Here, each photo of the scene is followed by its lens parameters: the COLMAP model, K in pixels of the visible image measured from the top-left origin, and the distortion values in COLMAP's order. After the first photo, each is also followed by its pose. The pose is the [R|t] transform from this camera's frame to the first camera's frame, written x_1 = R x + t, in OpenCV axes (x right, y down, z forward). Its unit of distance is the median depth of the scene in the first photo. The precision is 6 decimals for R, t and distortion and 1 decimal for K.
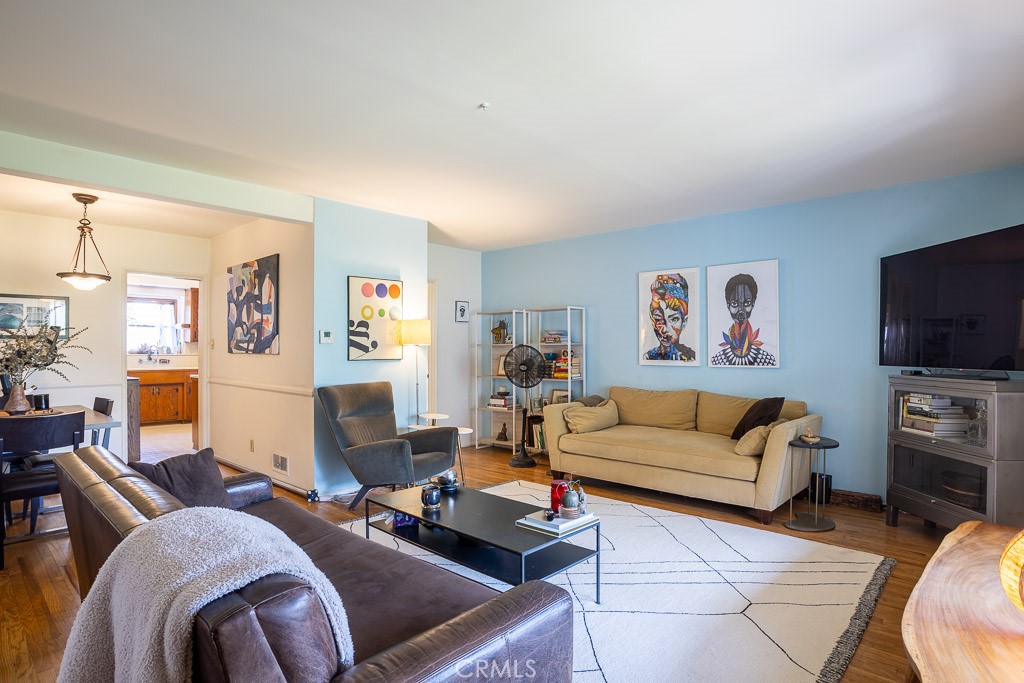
lens RADIAL K [[542.6, 0, 512.0], [0, 542.6, 341.5], [0, 0, 1]] dist [-0.067528, 0.000484]
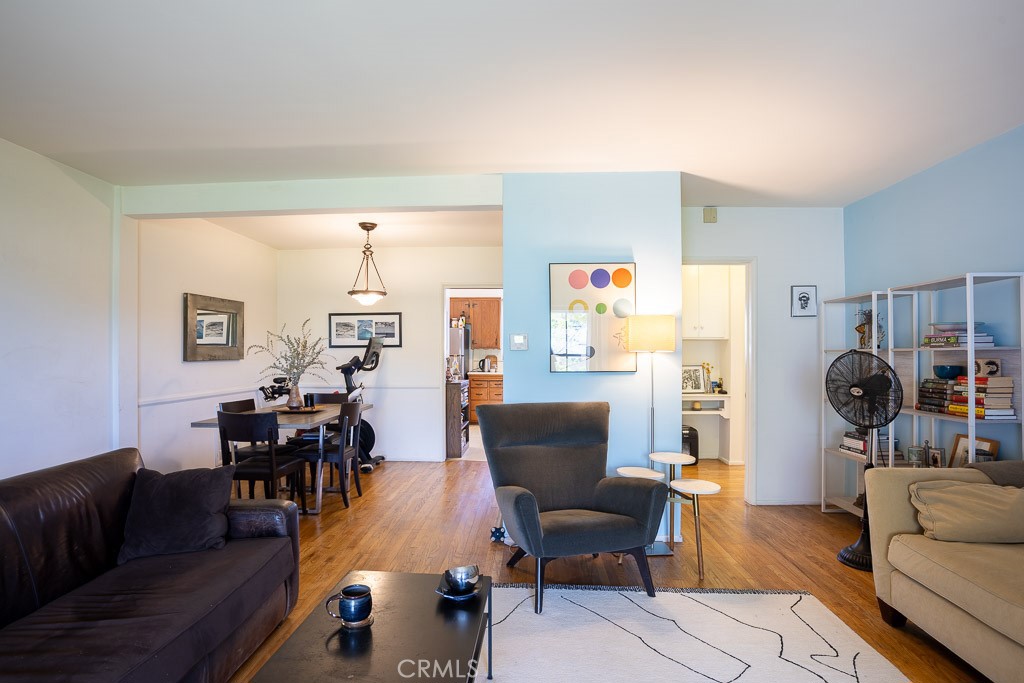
lens RADIAL K [[509.3, 0, 509.2], [0, 509.3, 348.0], [0, 0, 1]] dist [-0.048423, 0.000432]
pose [[0.629677, -0.007584, -0.776820, 0.208281], [0.008008, 0.999963, -0.003271, 0.002454], [0.776816, -0.004161, 0.629714, 0.432502]]
